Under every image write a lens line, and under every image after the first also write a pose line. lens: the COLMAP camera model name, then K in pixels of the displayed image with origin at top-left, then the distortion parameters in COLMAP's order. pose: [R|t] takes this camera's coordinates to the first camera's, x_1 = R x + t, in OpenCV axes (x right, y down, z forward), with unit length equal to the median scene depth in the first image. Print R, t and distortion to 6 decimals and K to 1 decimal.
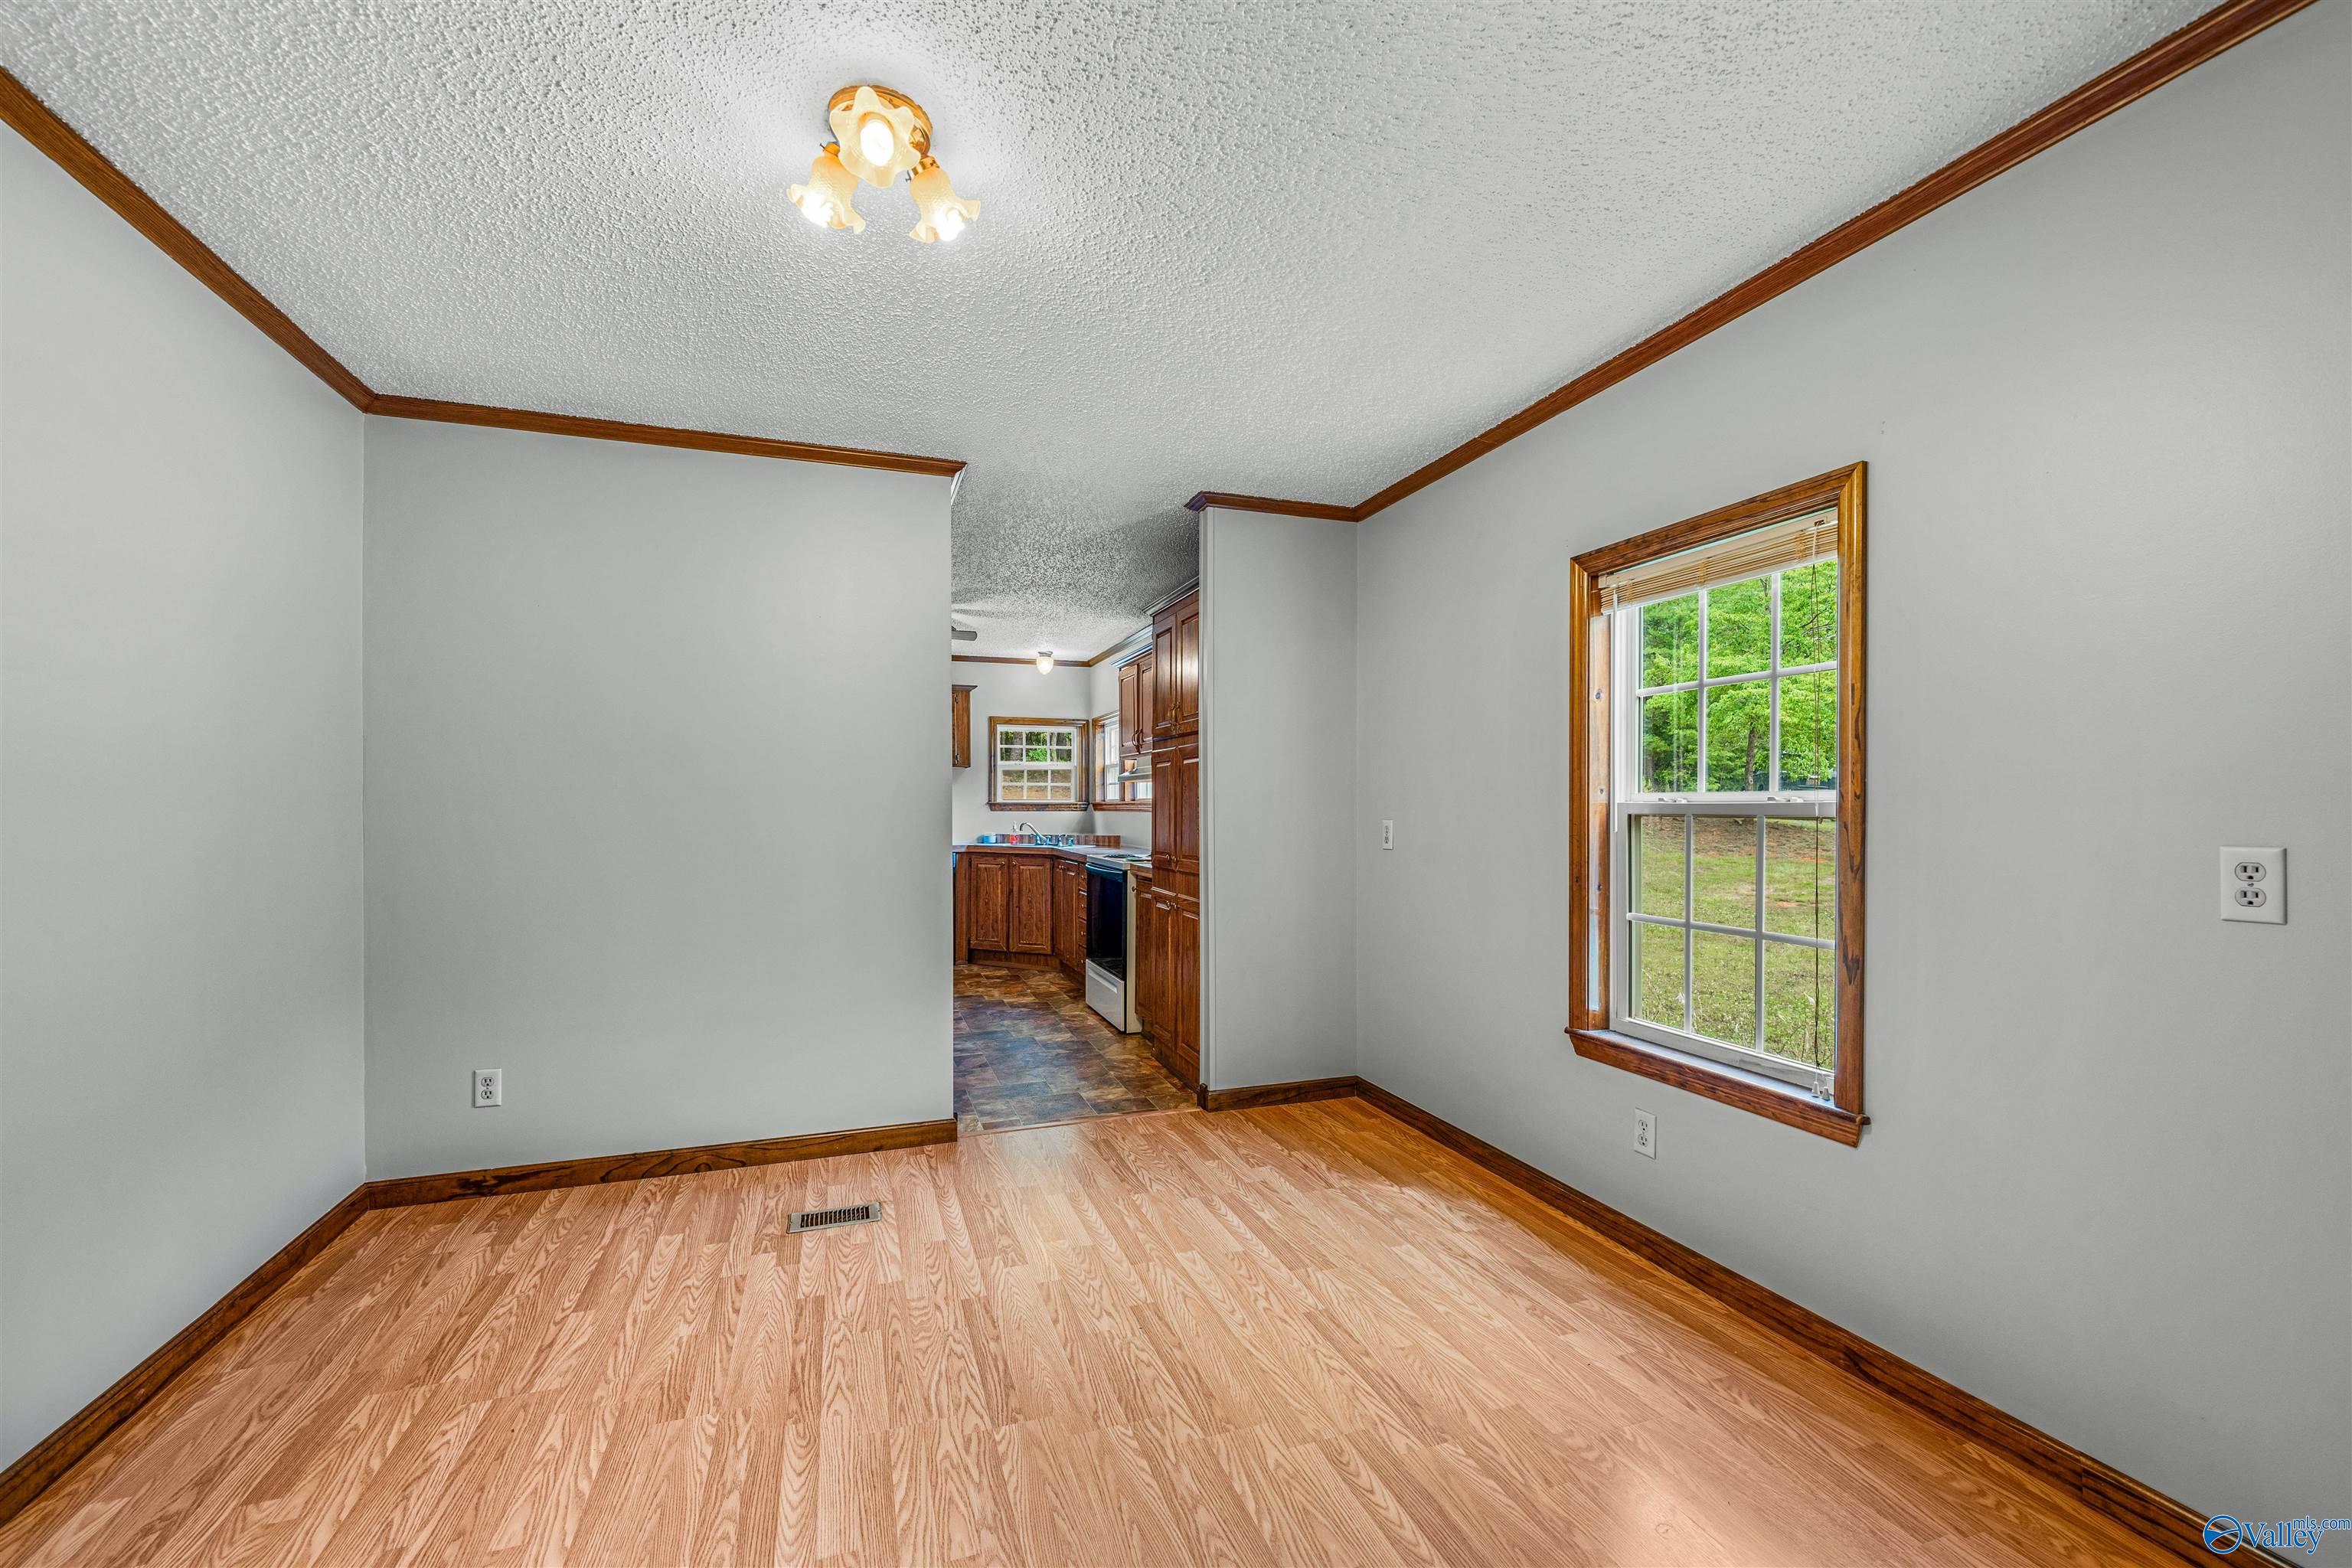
lens RADIAL K [[946.4, 0, 1168.1], [0, 946.4, 816.3], [0, 0, 1]] dist [-0.010241, 0.000081]
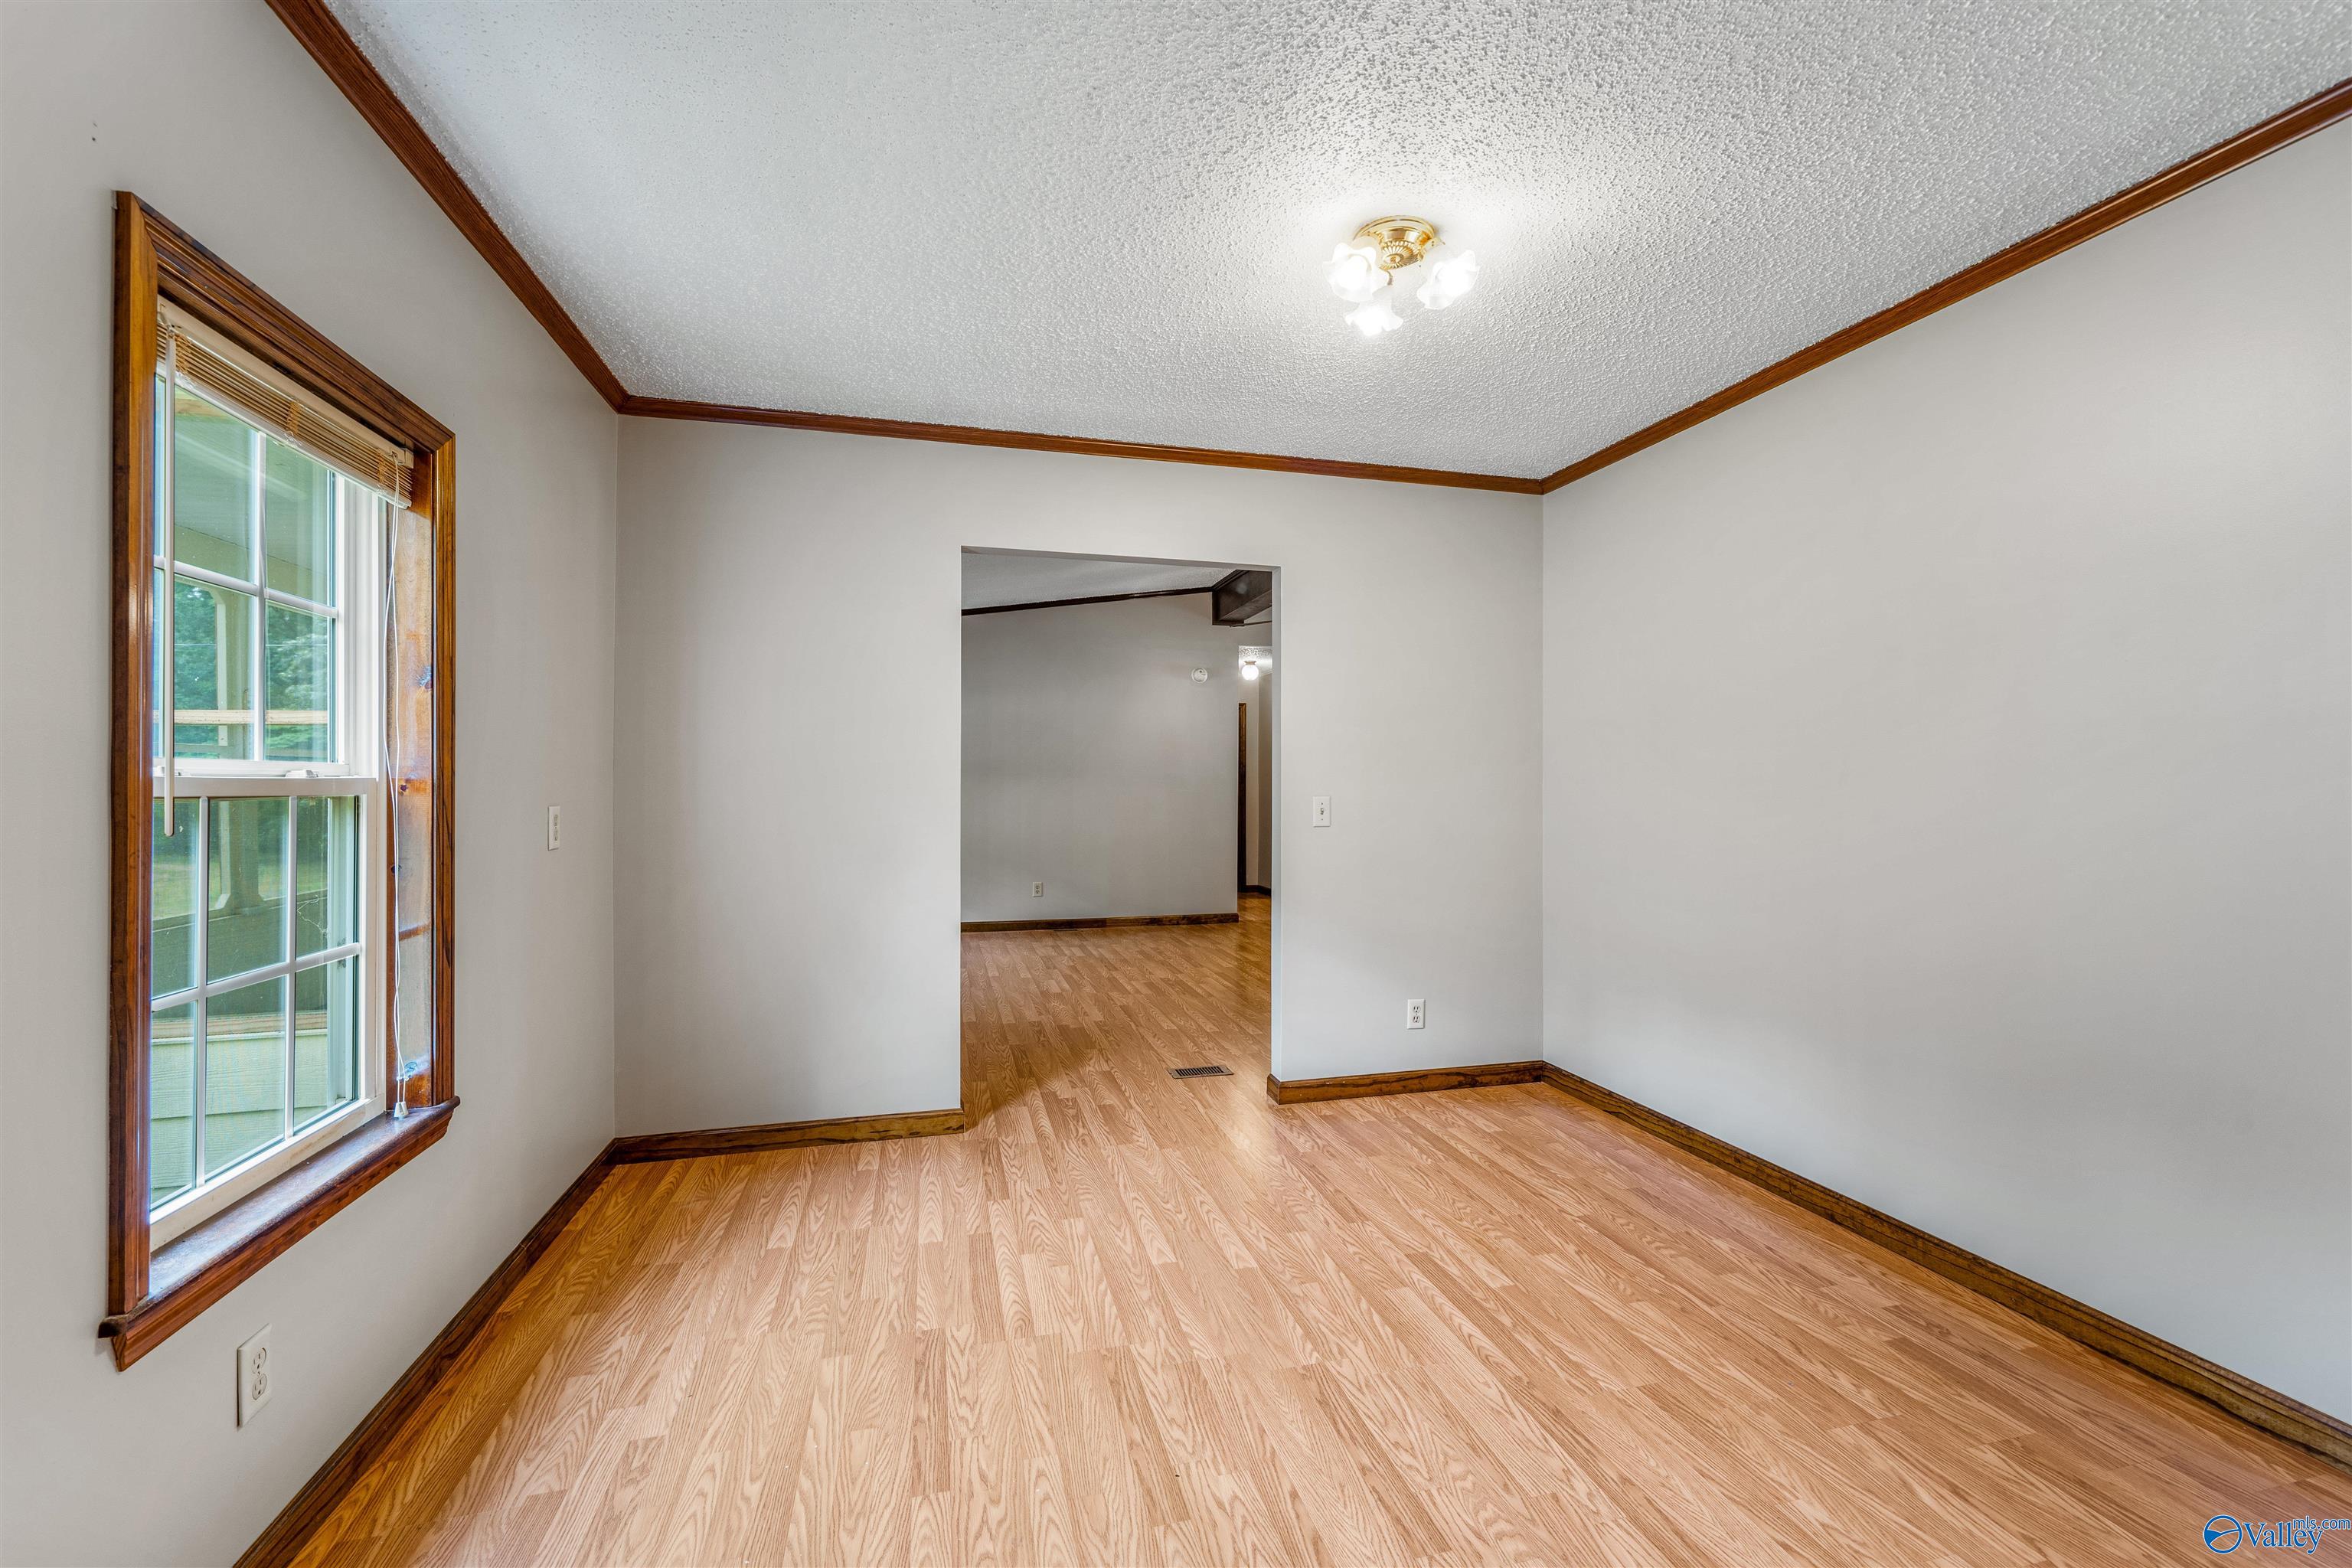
lens RADIAL K [[961.0, 0, 1175.4], [0, 961.0, 760.0], [0, 0, 1]] dist [0.003018, 0.000146]
pose [[-0.996684, 0.002726, 0.081322, -0.104774], [0.001539, 0.999891, -0.014652, -0.019361], [-0.081353, -0.014478, -0.996580, 2.034317]]
